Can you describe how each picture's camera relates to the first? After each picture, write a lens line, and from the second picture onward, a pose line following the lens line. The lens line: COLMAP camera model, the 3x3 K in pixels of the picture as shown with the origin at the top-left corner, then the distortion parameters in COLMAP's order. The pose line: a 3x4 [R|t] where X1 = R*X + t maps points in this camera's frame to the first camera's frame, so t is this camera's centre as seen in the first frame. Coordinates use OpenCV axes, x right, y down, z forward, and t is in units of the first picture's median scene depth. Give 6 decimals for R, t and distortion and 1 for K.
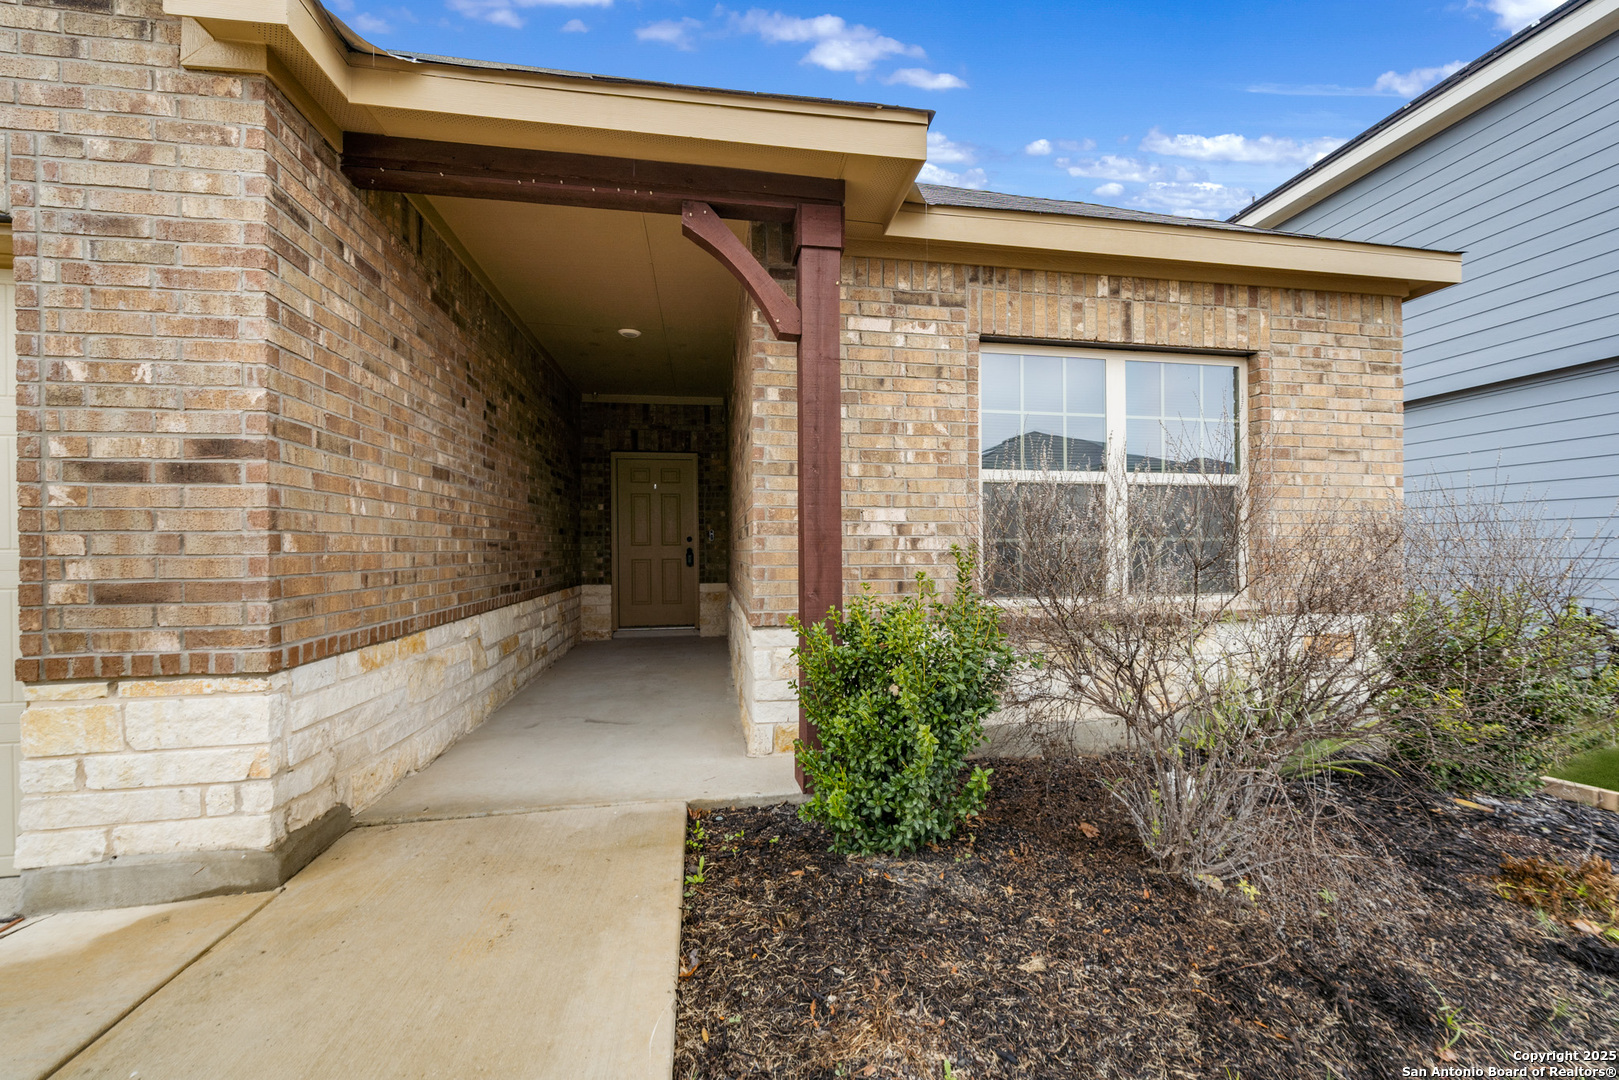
lens RADIAL K [[621.9, 0, 811.0], [0, 621.9, 550.0], [0, 0, 1]] dist [-0.001945, -0.000217]
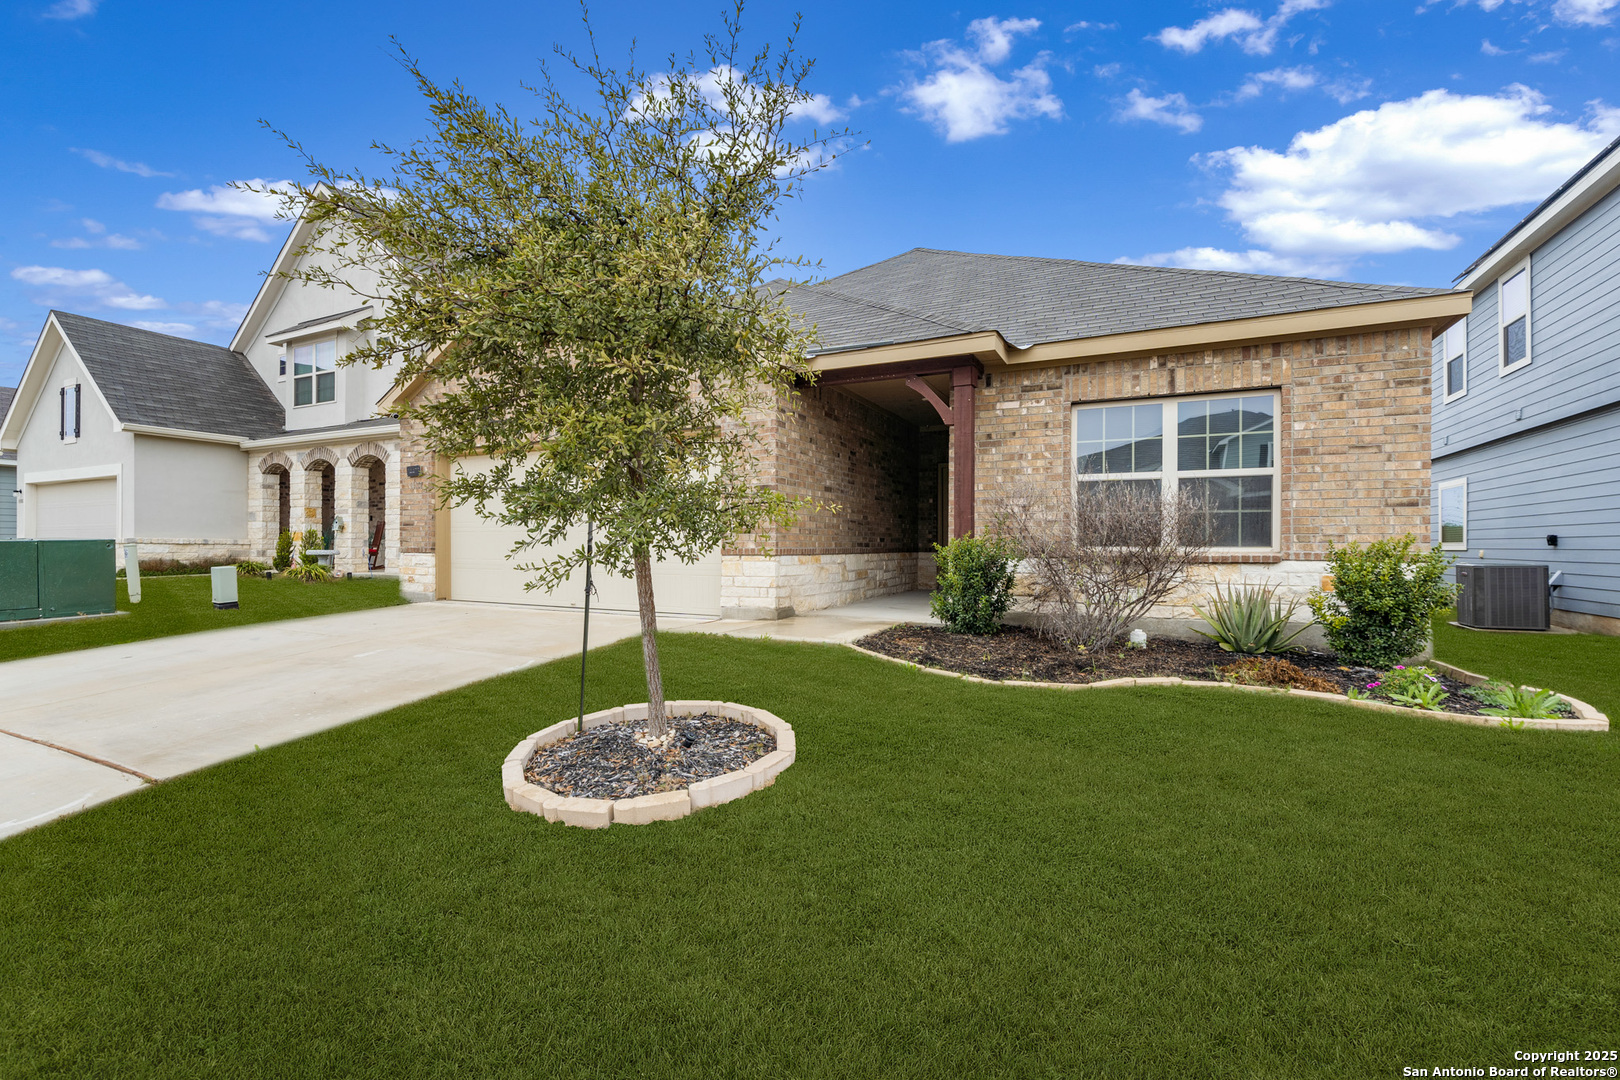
lens RADIAL K [[693.7, 0, 810.0], [0, 693.7, 540.0], [0, 0, 1]] dist [0.000193, -0.000048]
pose [[0.812929, 0.003551, -0.582352, 0.855421], [-0.009325, 0.999933, -0.006920, 0.085329], [0.582289, 0.011056, 0.812907, -1.136546]]
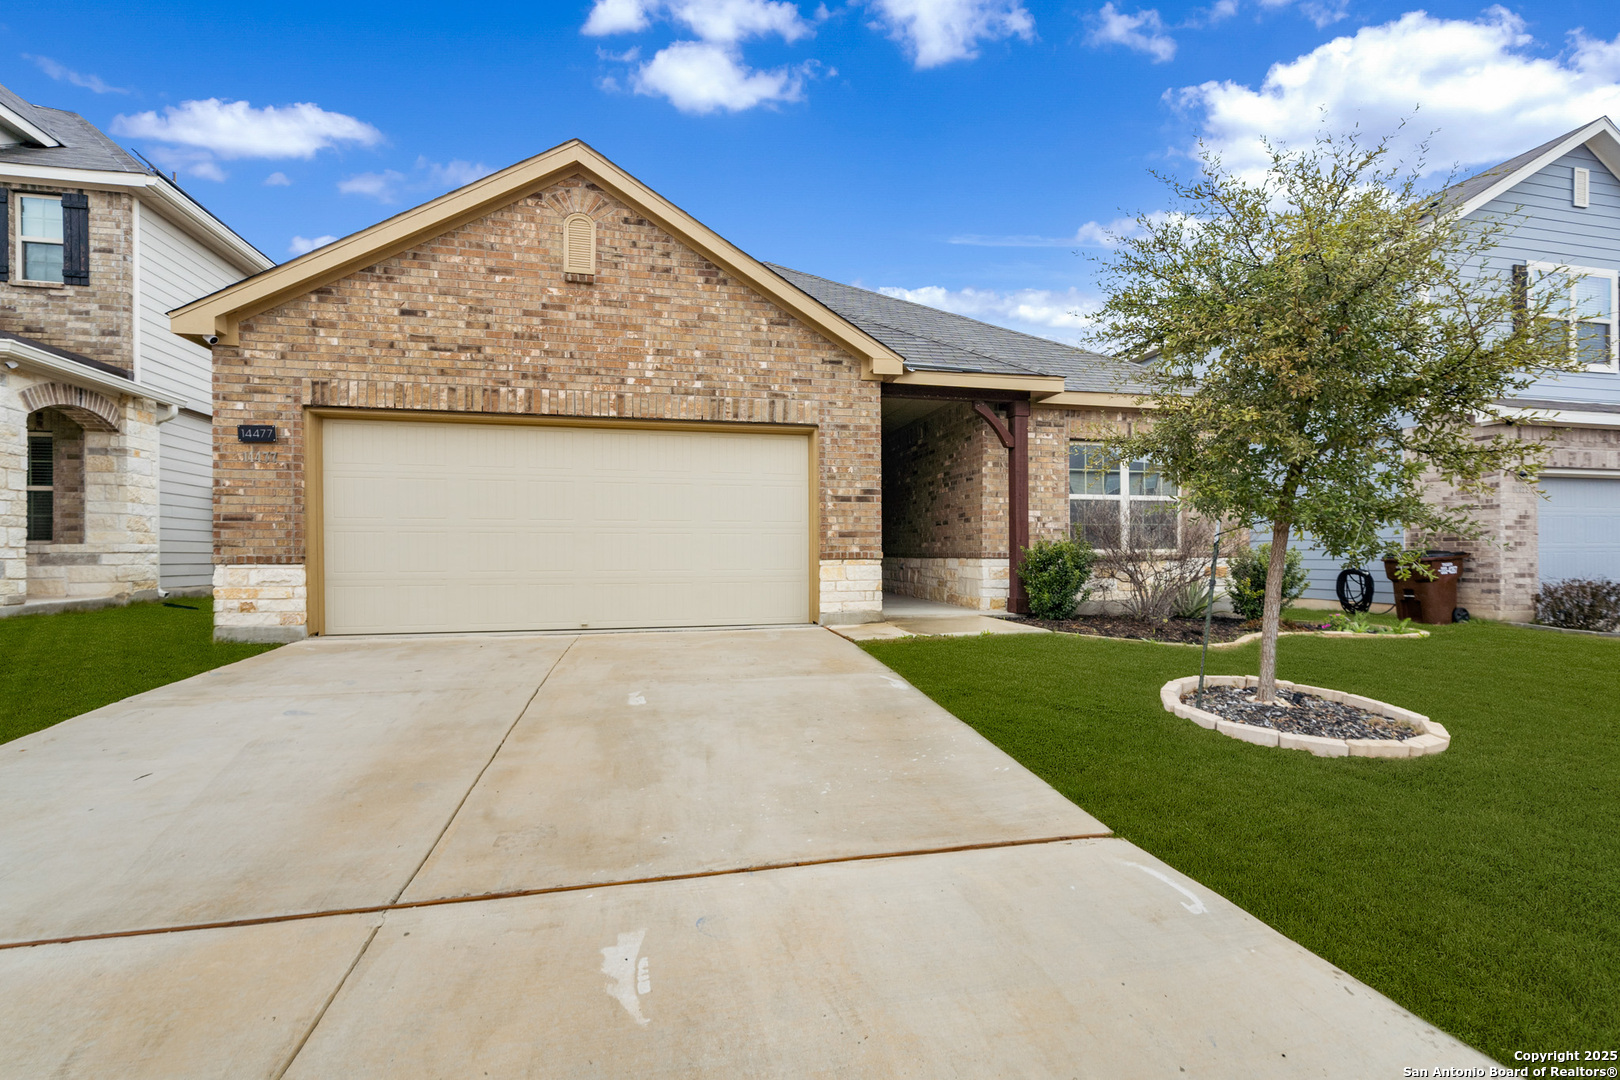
lens RADIAL K [[695.4, 0, 813.3], [0, 695.4, 553.7], [0, 0, 1]] dist [-0.000657, -0.000194]
pose [[0.998588, 0.001808, 0.053092, -0.872638], [-0.001648, 0.999994, -0.003050, 0.110672], [-0.053097, 0.002958, 0.998585, -1.654032]]
